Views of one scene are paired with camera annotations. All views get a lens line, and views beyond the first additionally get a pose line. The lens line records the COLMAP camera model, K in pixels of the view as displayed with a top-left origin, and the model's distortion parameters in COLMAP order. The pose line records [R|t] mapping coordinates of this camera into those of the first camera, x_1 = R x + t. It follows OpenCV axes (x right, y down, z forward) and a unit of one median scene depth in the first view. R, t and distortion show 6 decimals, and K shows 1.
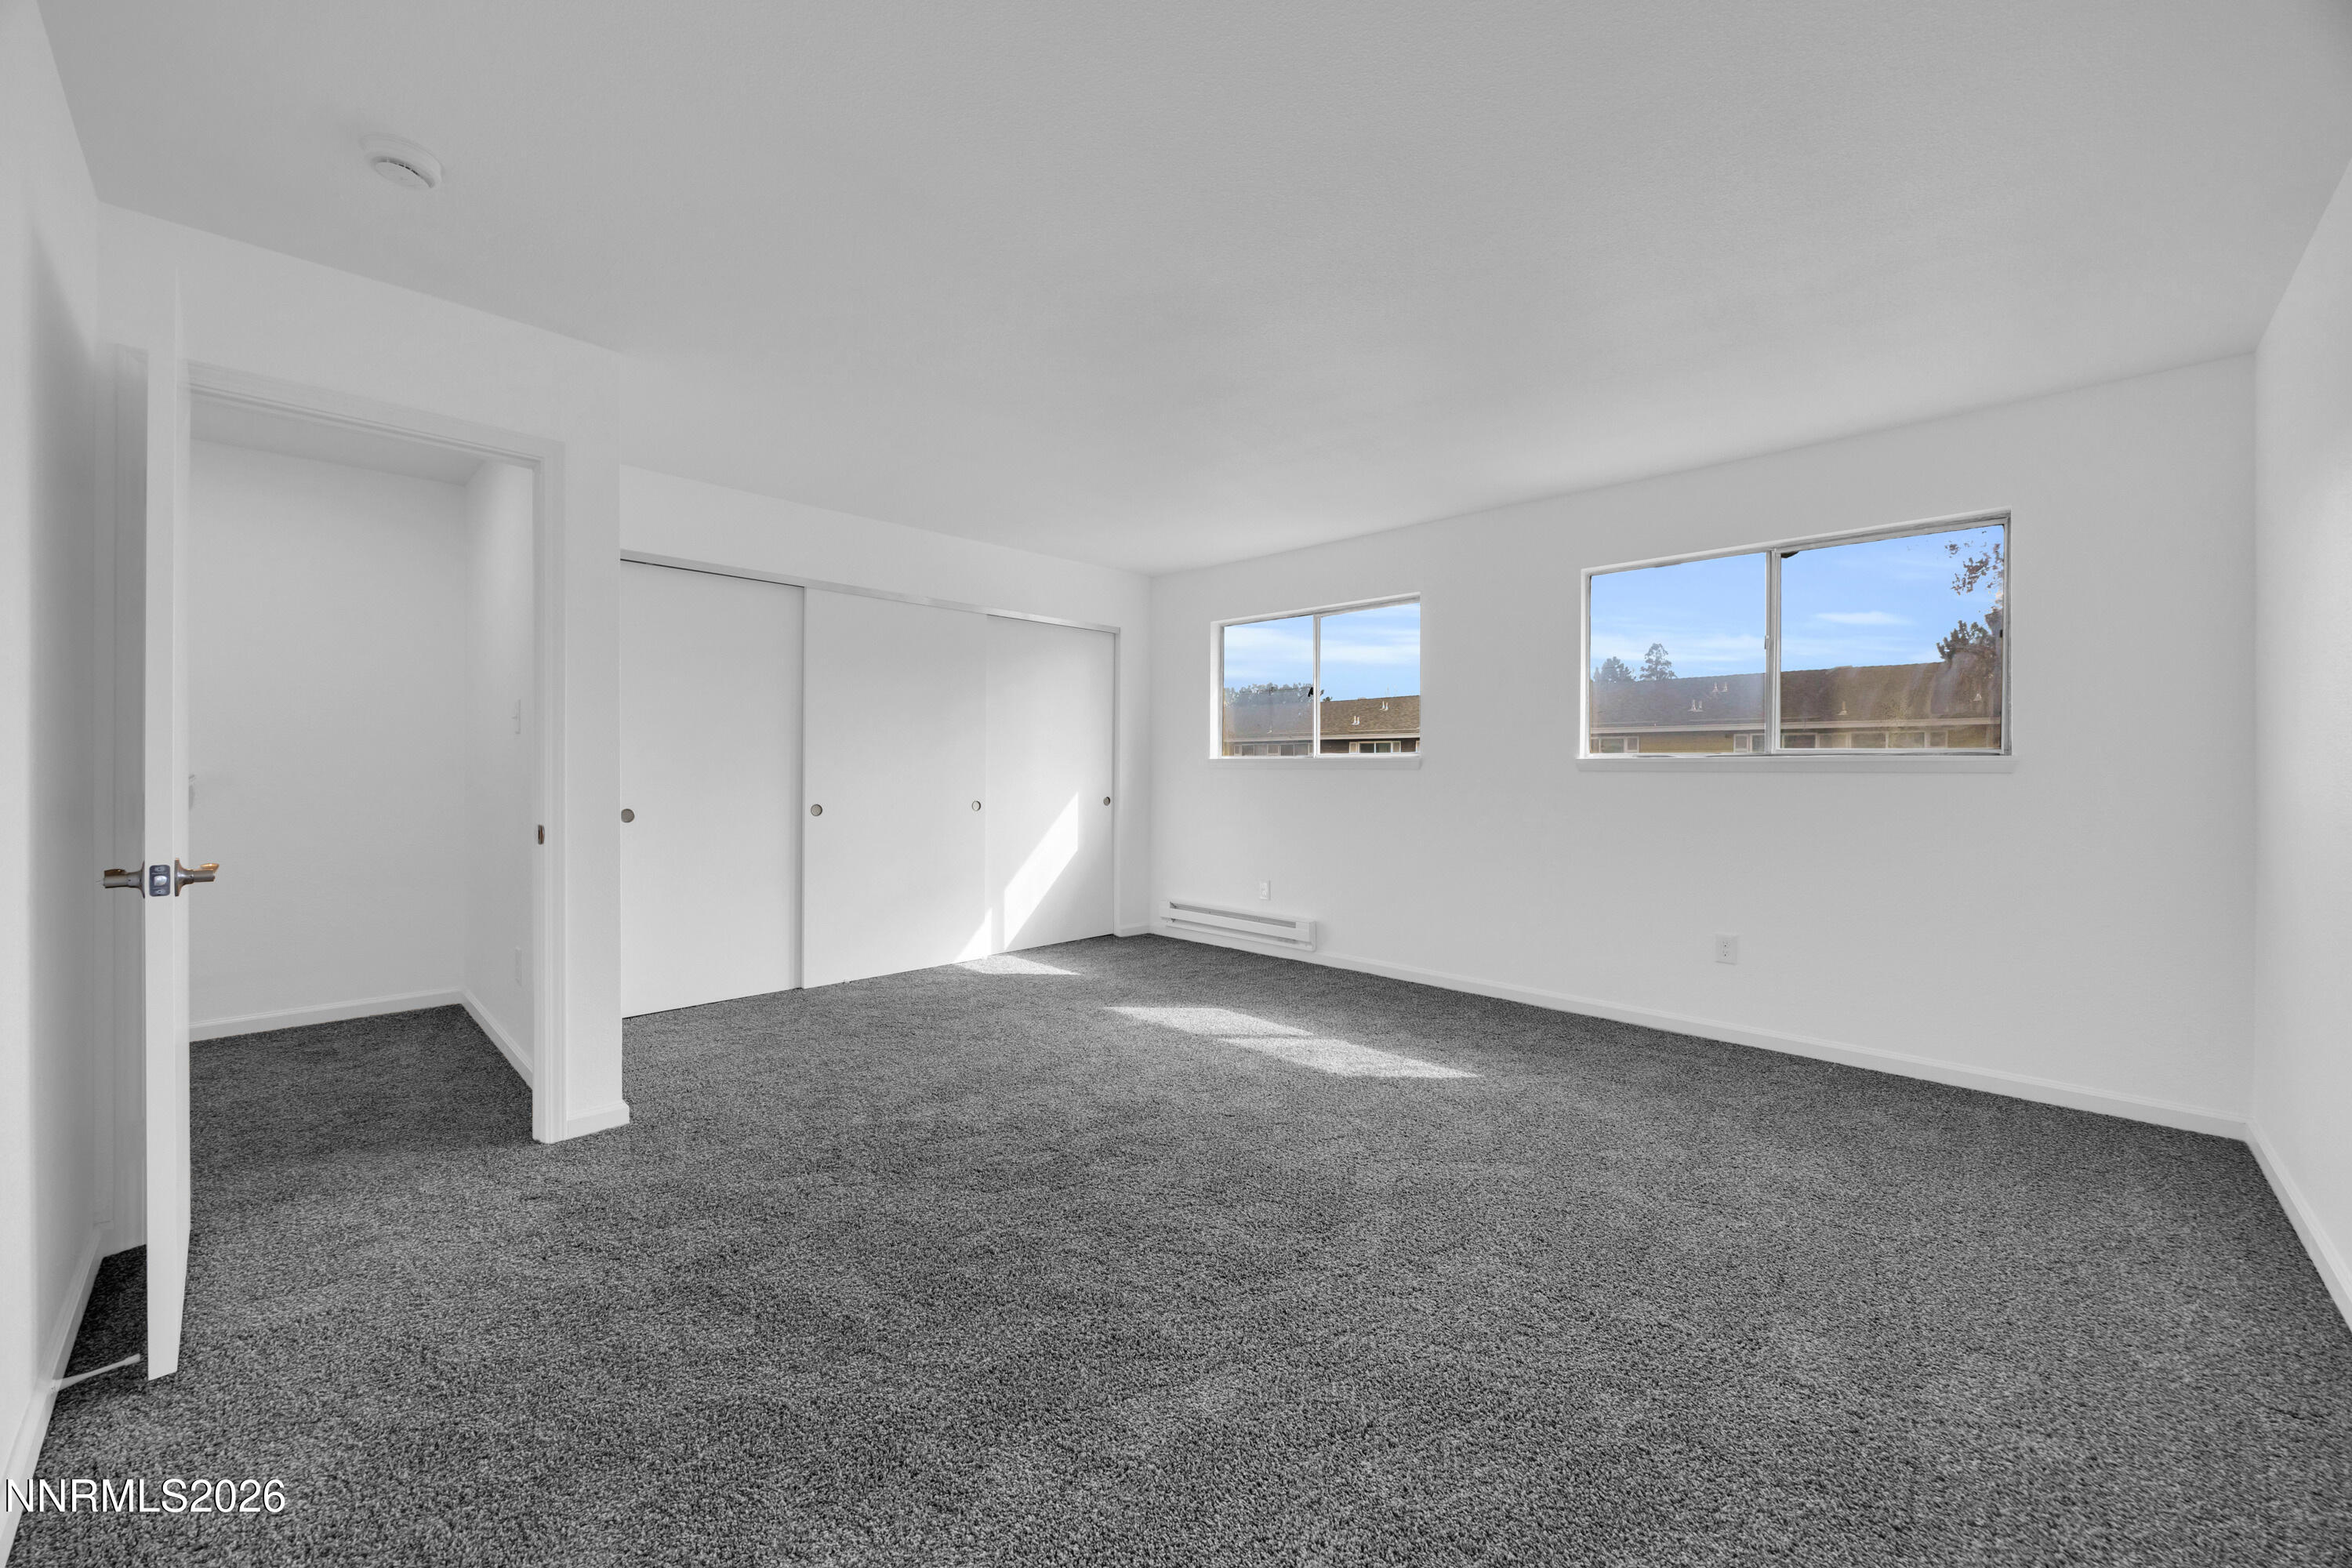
lens RADIAL K [[897.8, 0, 1168.4], [0, 897.8, 768.9], [0, 0, 1]] dist [-0.001017, -0.000077]
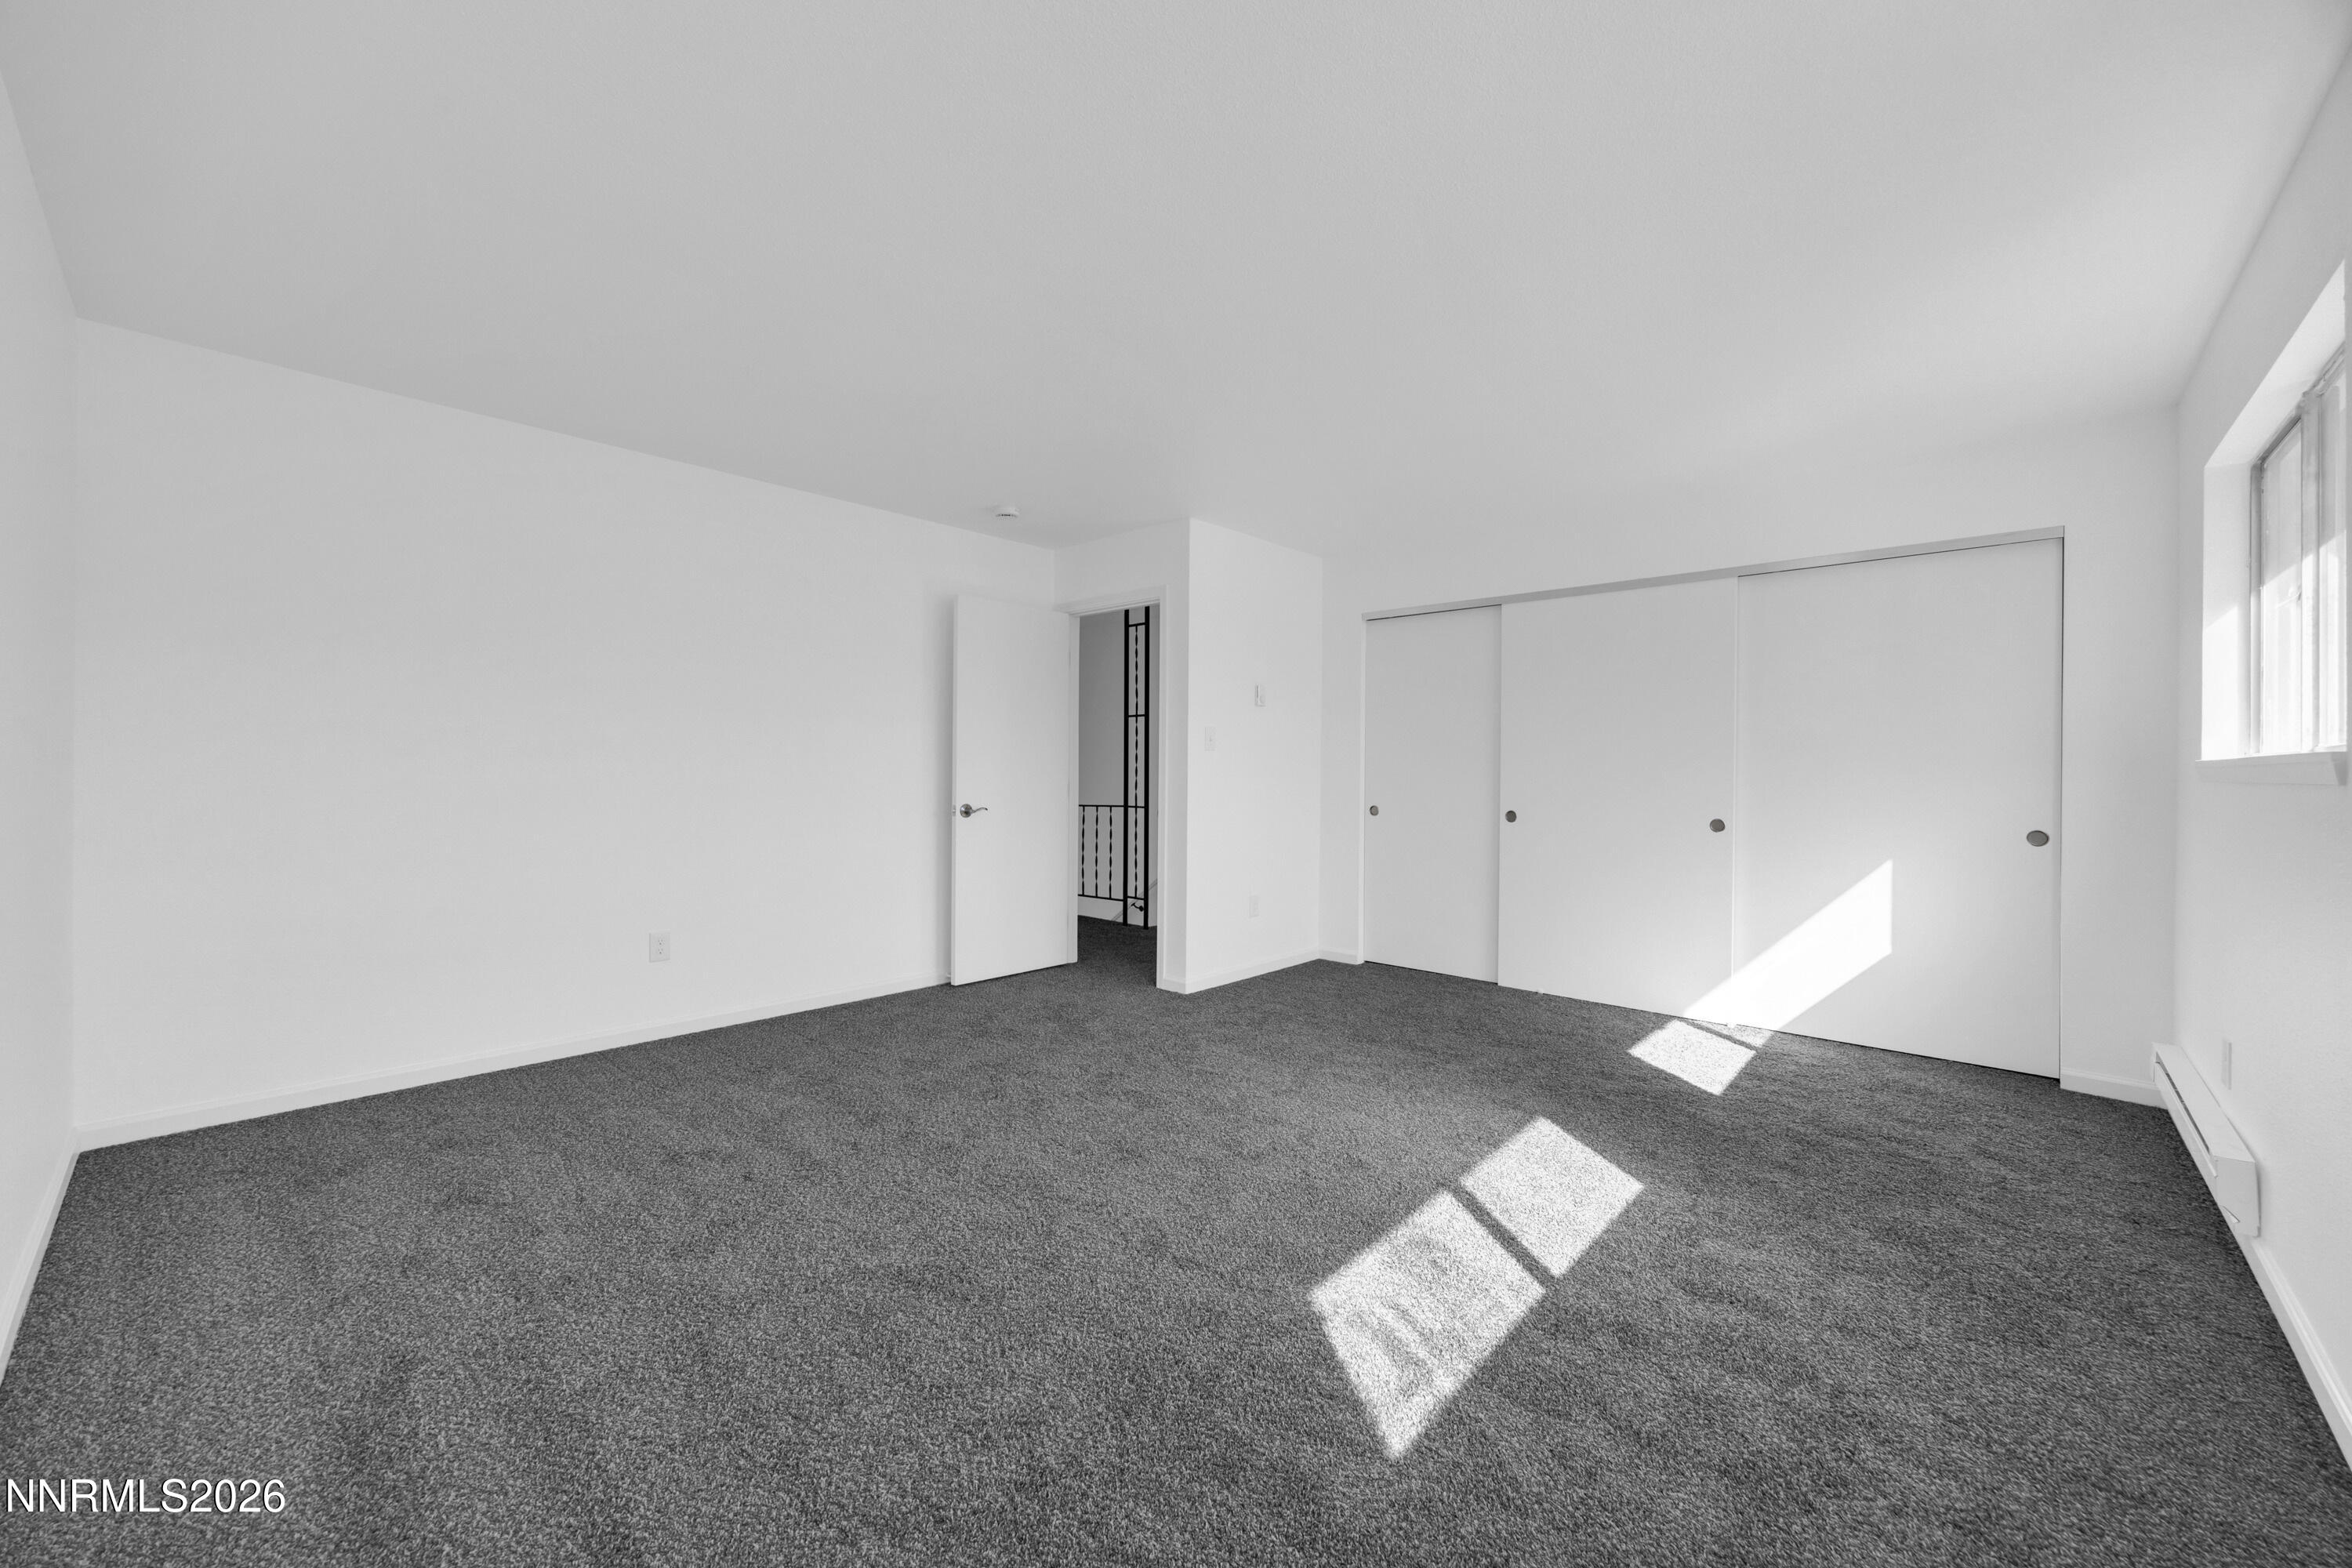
lens RADIAL K [[897.8, 0, 1168.4], [0, 897.8, 768.9], [0, 0, 1]] dist [-0.001017, -0.000077]
pose [[0.022280, -0.003331, -0.999746, 0.643153], [-0.006650, 0.999972, -0.003480, -0.003125], [0.999730, 0.006725, 0.022257, 0.588587]]
